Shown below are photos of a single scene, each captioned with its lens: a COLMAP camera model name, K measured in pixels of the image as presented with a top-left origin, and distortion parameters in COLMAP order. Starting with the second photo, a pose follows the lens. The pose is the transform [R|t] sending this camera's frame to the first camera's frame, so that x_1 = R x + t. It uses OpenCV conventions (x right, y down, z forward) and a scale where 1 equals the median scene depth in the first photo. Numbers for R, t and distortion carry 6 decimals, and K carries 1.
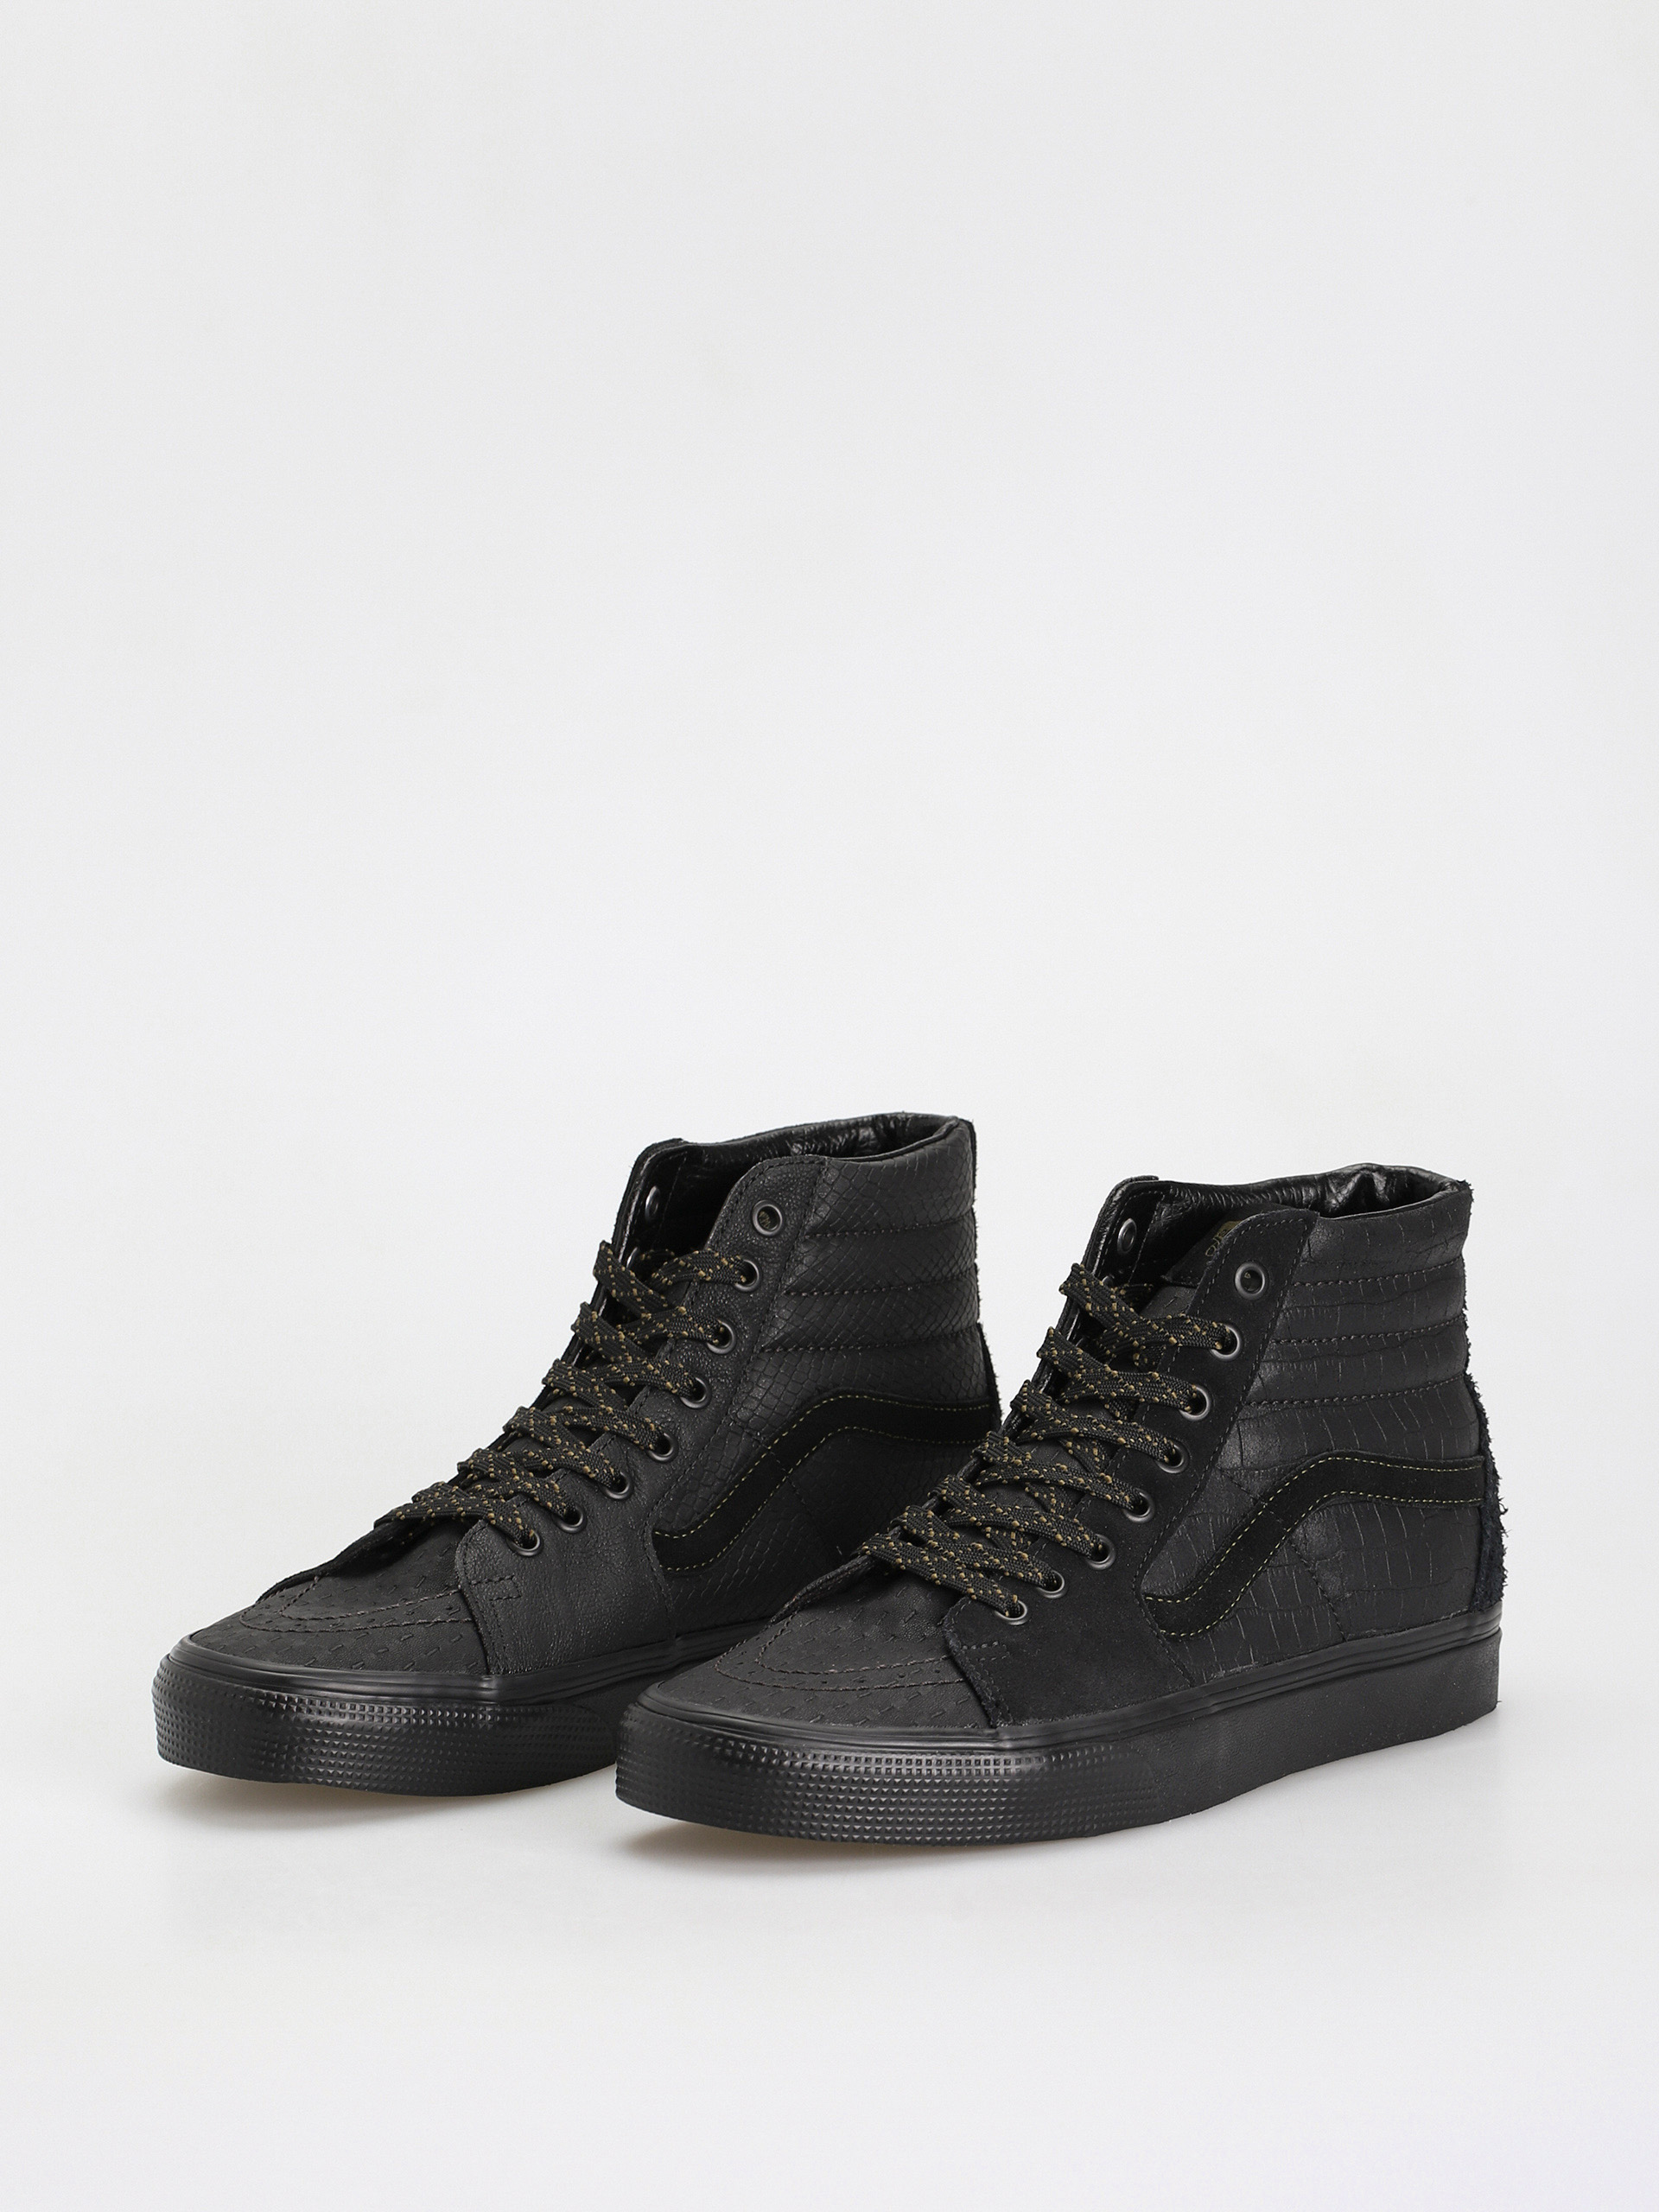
lens RADIAL K [[7011.5, 0, 830.2], [0, 7011.5, 1106.2], [0, 0, 1]] dist [-0.034299, 0.000000]
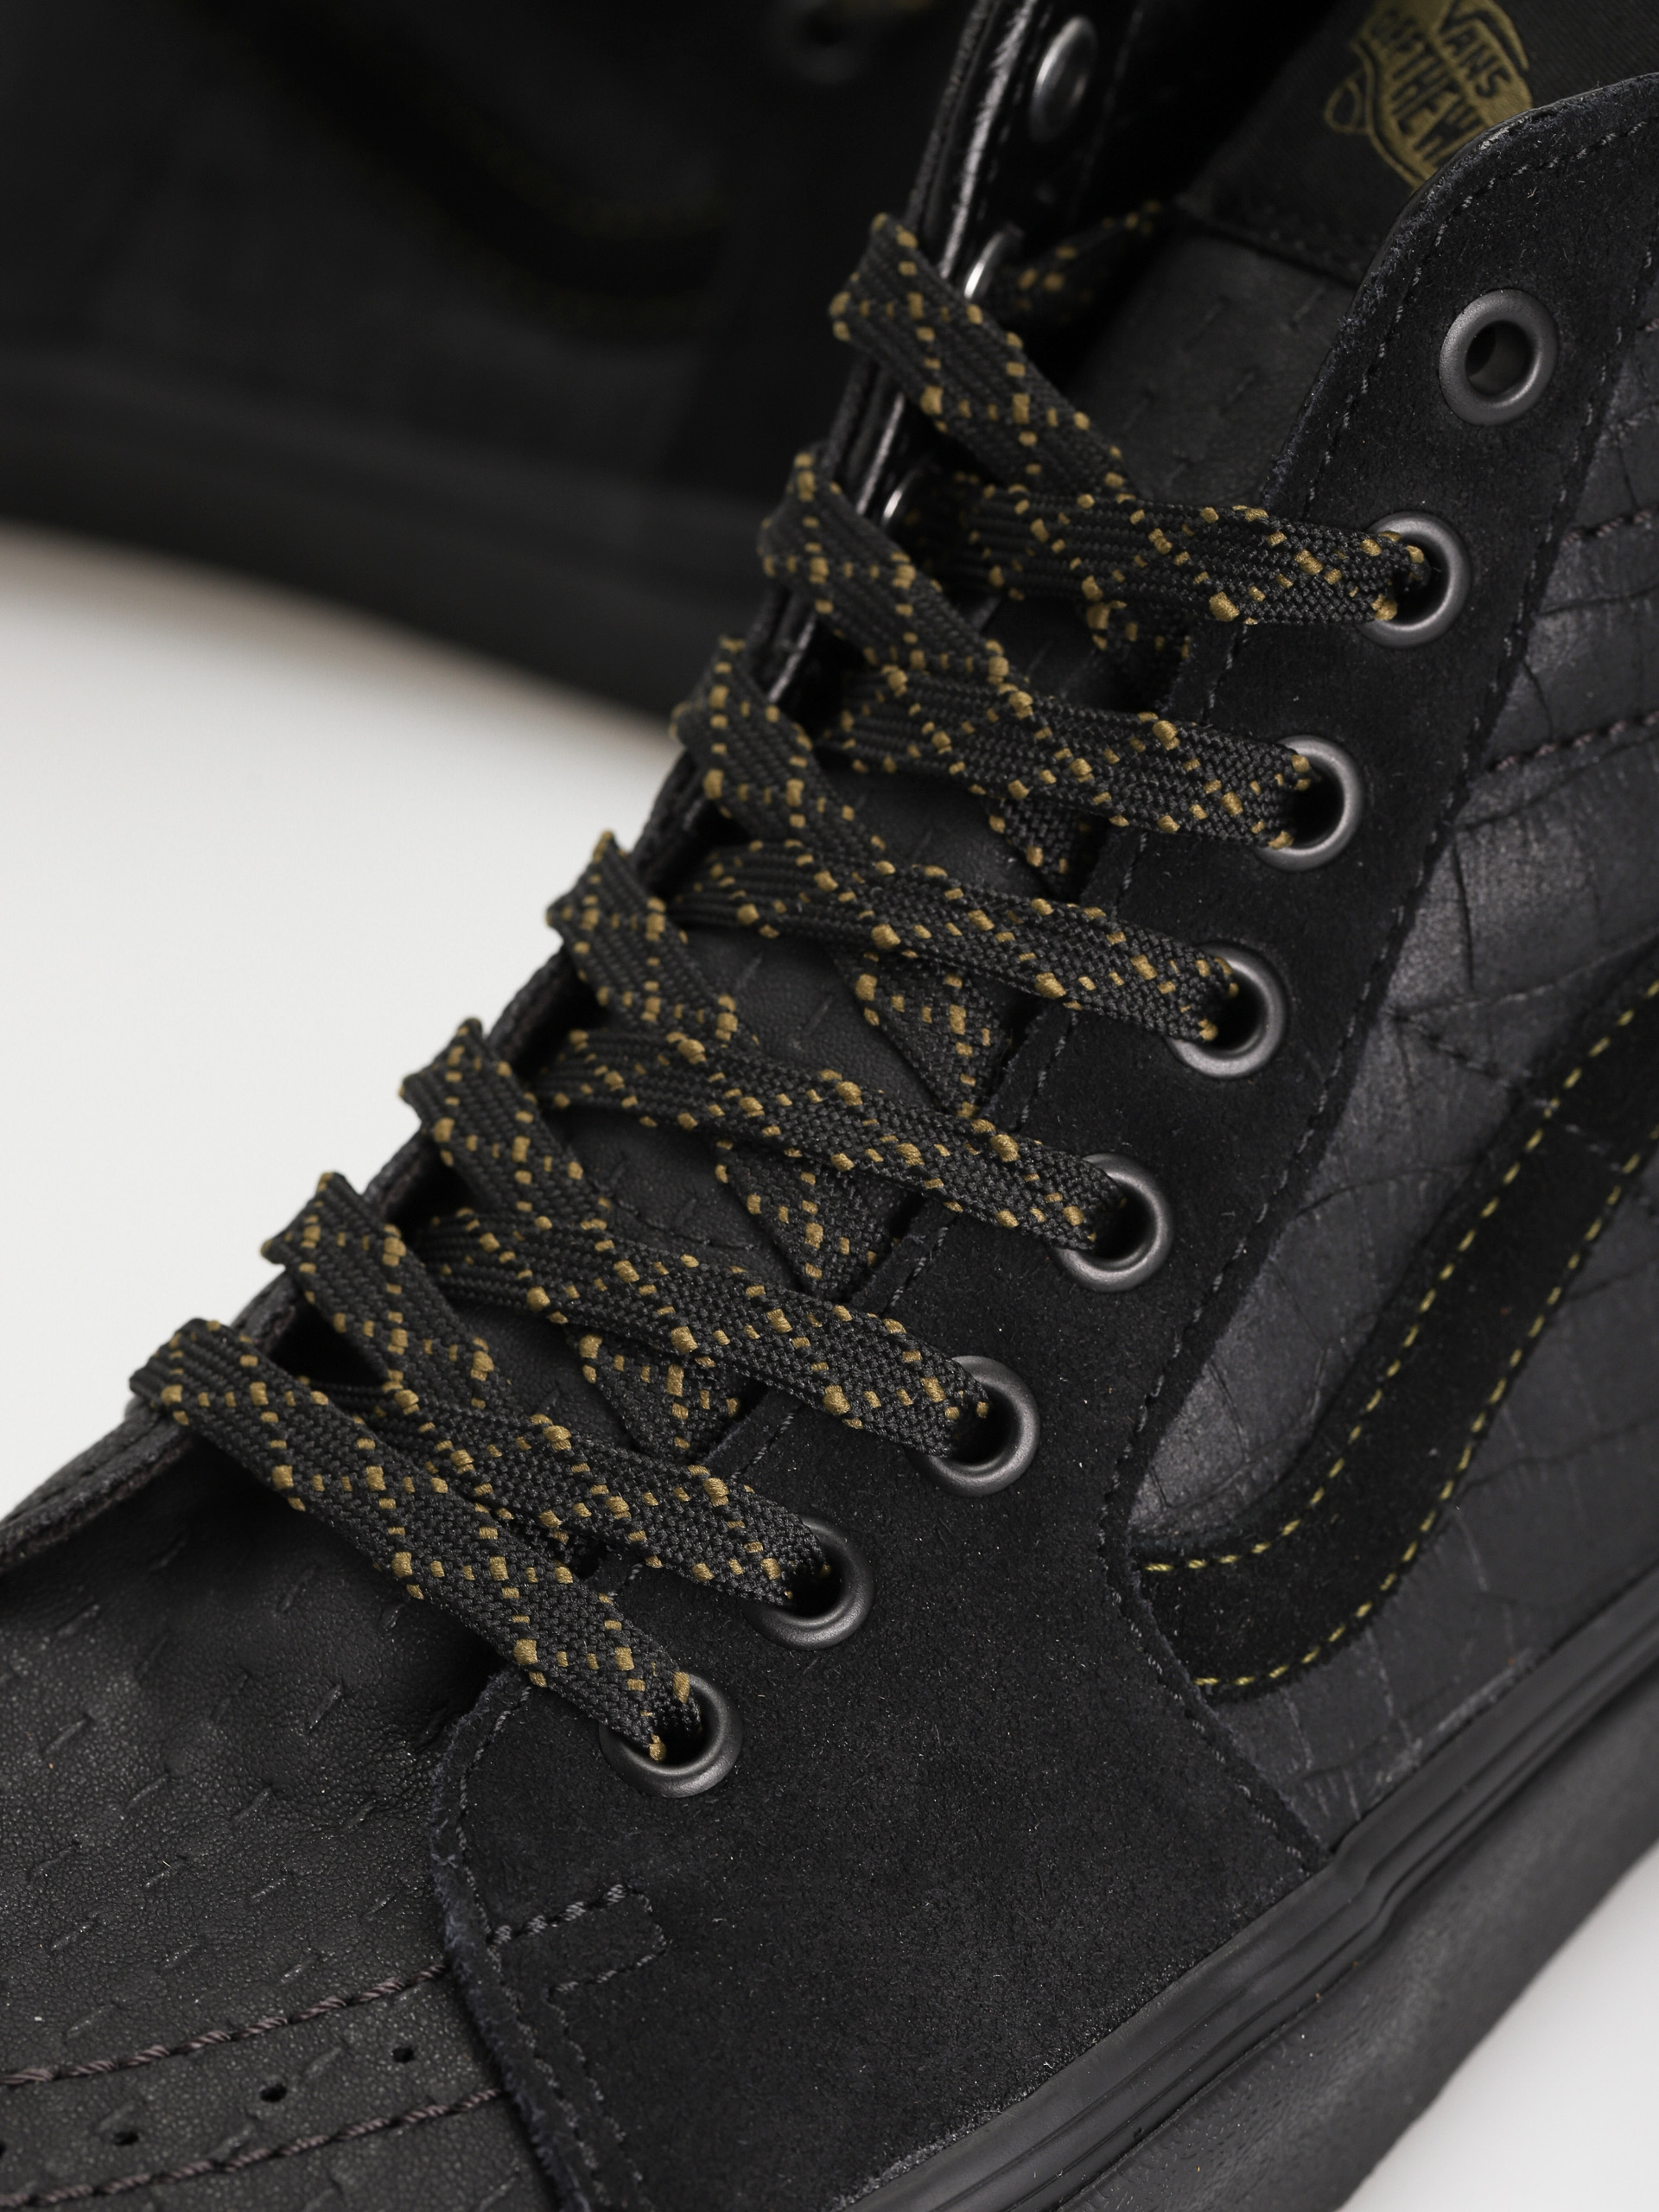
lens RADIAL K [[7011.5, 0, 829.1], [0, 7011.5, 1106.1], [0, 0, 1]] dist [-0.034299, 0.000000]
pose [[0.999065, -0.039021, -0.018619, 0.037859], [0.043220, 0.889867, 0.454169, -0.077621], [-0.001154, -0.454549, 0.890721, 0.746627]]
